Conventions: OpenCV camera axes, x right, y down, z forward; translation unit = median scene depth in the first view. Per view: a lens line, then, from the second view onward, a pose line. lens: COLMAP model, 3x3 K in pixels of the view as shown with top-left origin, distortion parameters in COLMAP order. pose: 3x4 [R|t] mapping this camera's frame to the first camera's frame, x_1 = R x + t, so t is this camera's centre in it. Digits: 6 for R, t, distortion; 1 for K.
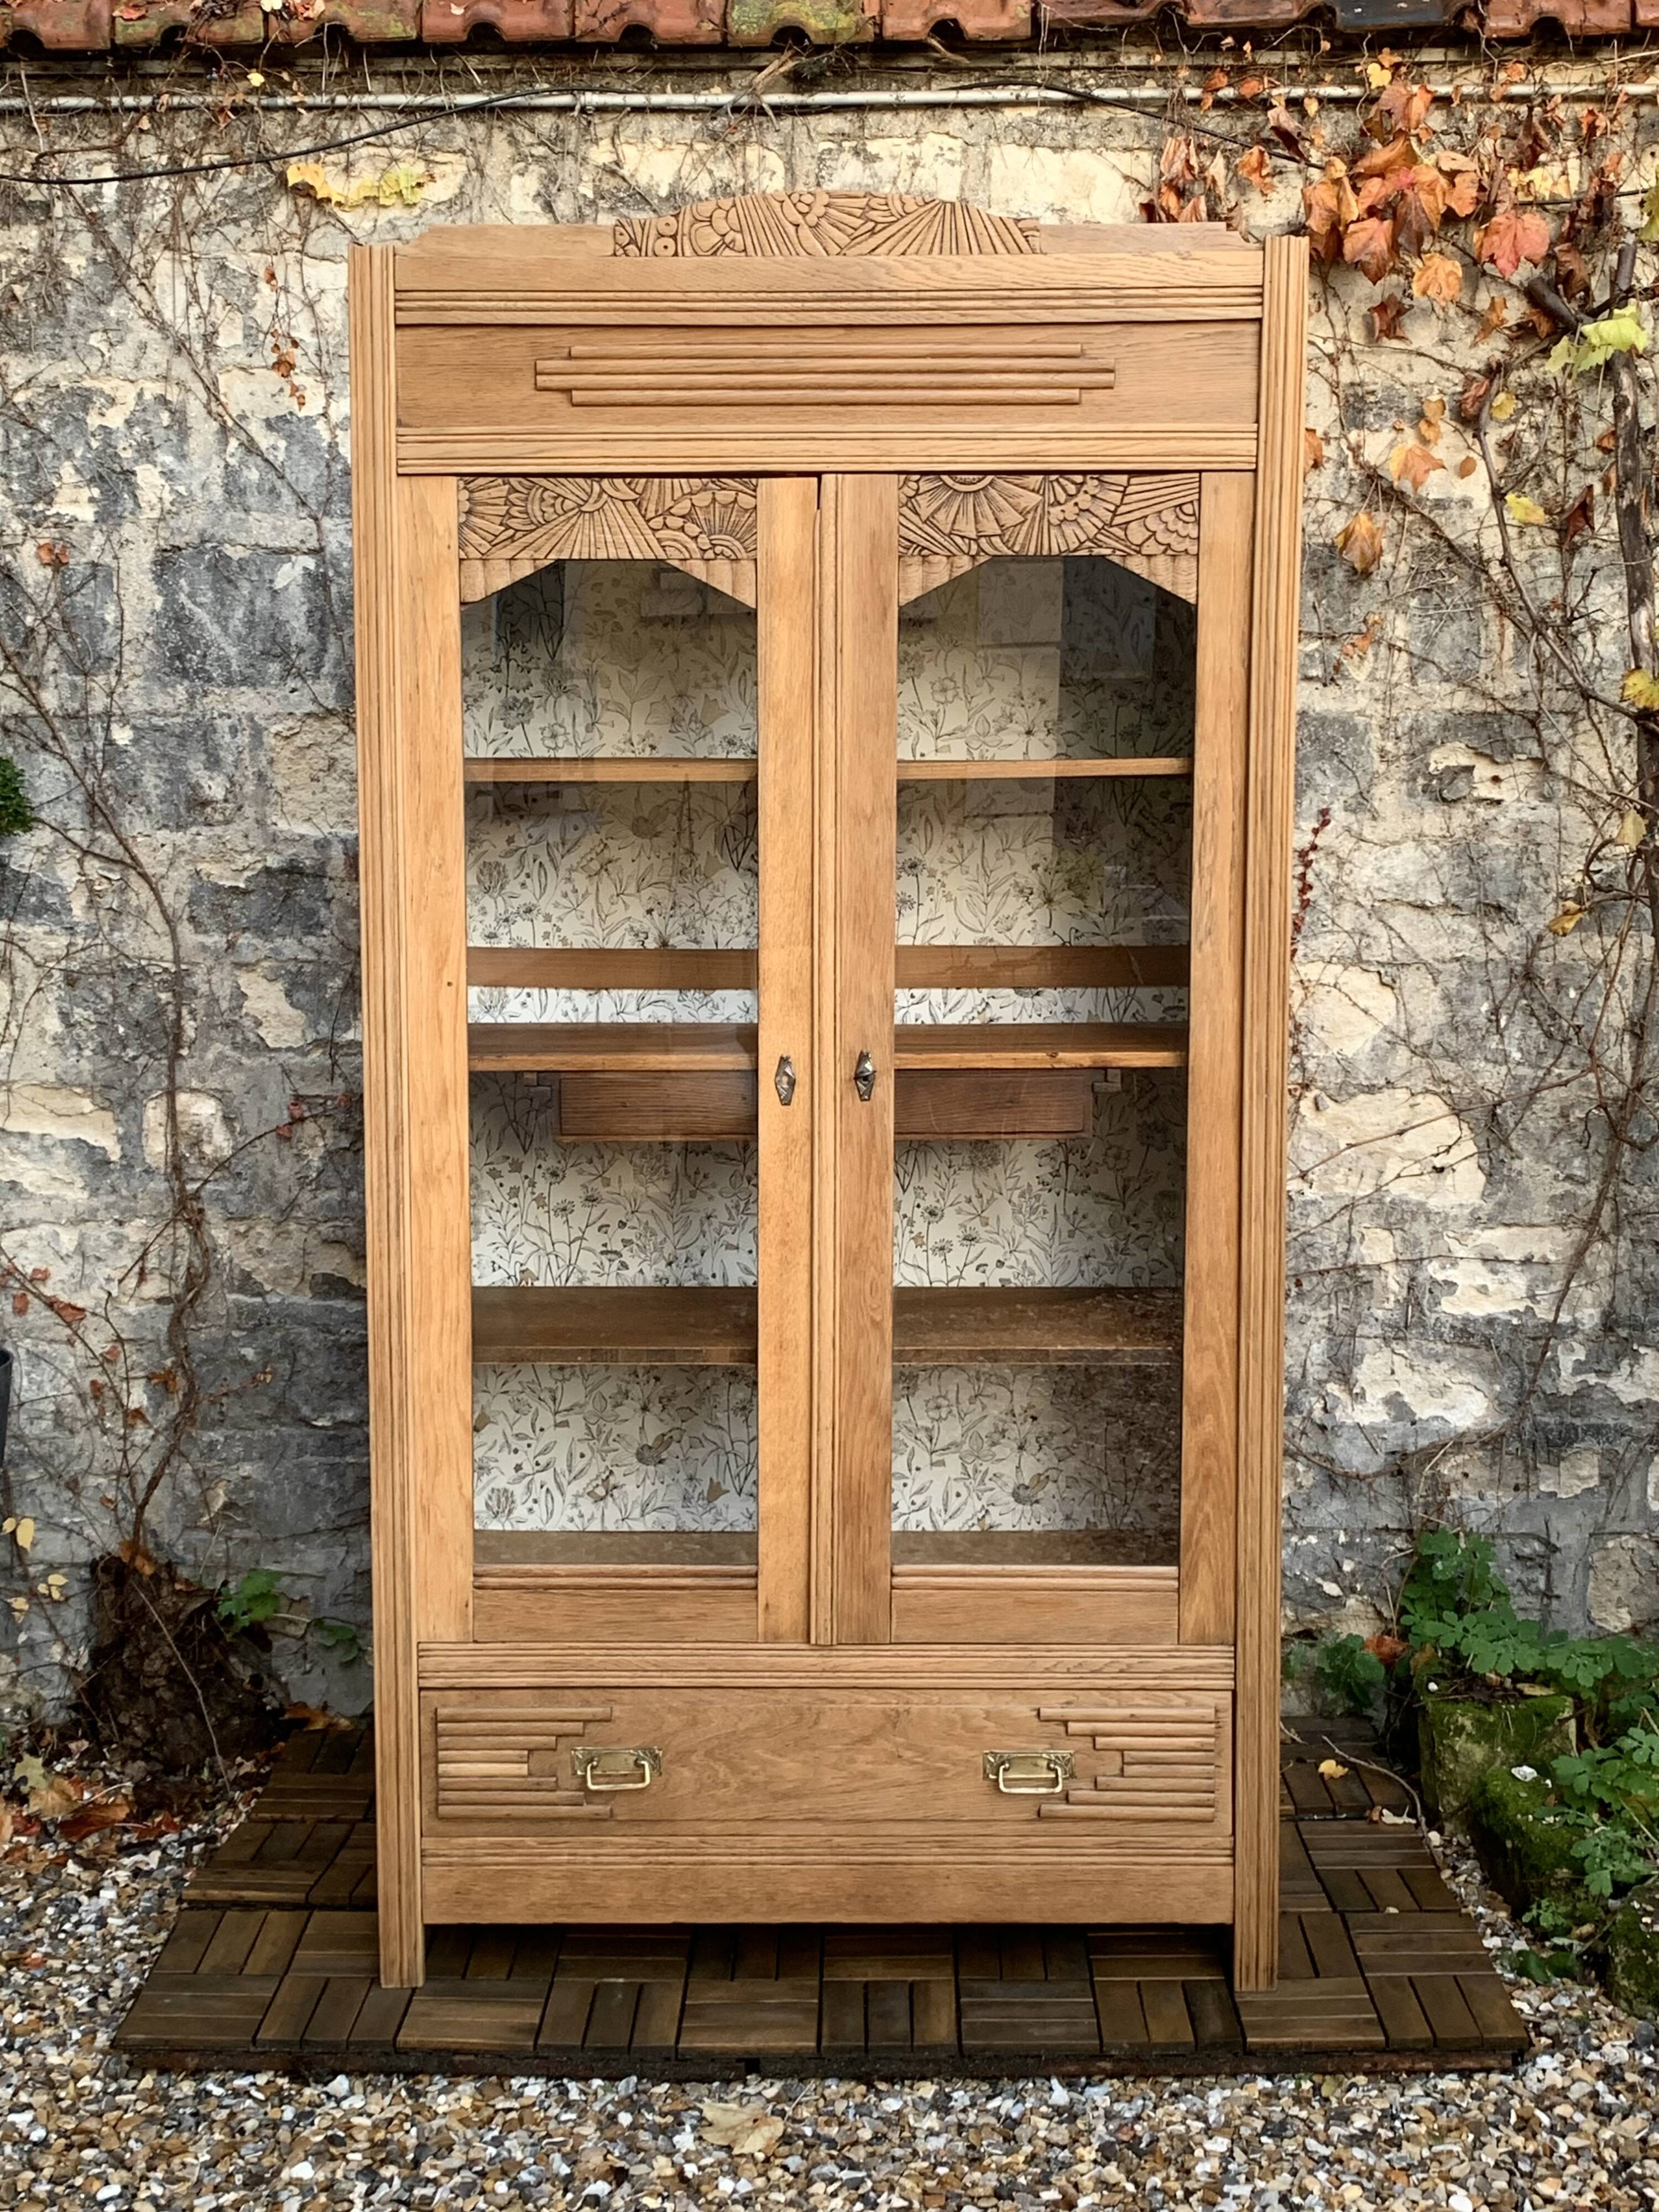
lens RADIAL K [[2798.8, 0, 832.4], [0, 2798.8, 1086.1], [0, 0, 1]] dist [0.170018, -0.487567]
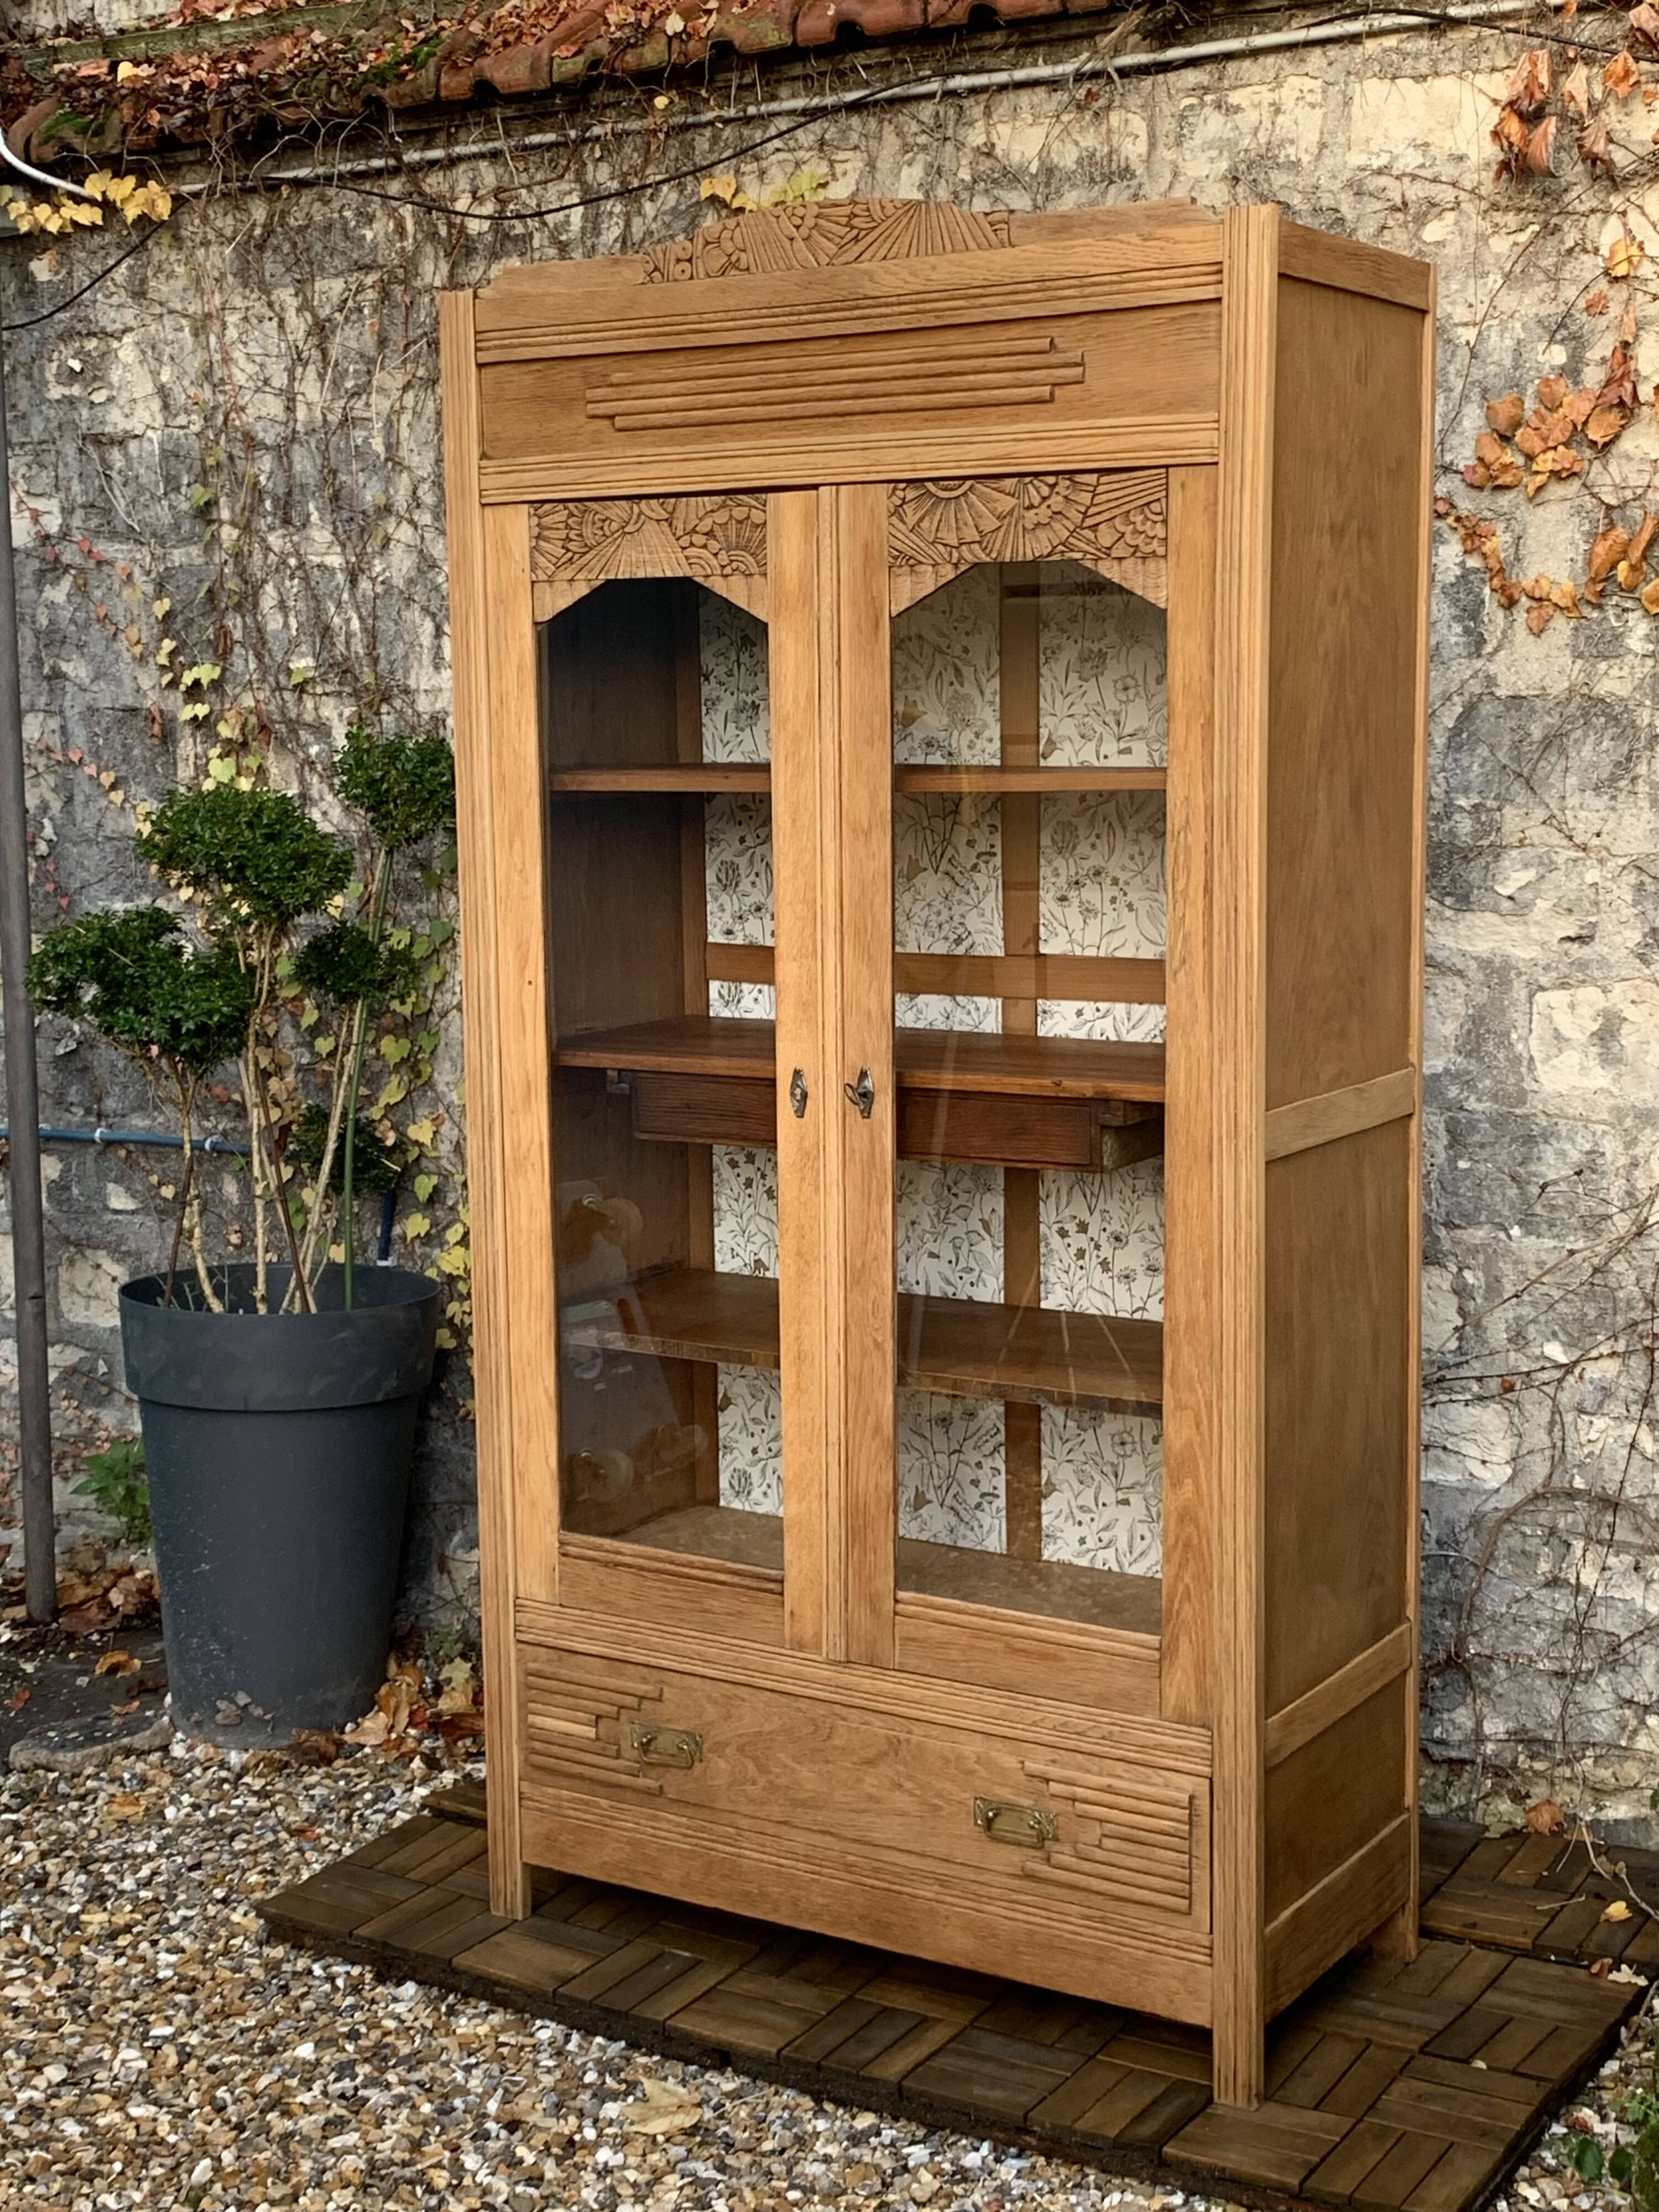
lens RADIAL K [[3018.7, 0, 828.7], [0, 3018.7, 1086.7], [0, 0, 1]] dist [0.190775, -0.613501]
pose [[0.854557, 0.059133, -0.515980, 0.483546], [-0.048966, 0.998245, 0.033306, -0.035810], [0.517044, -0.003197, 0.855953, 0.072020]]
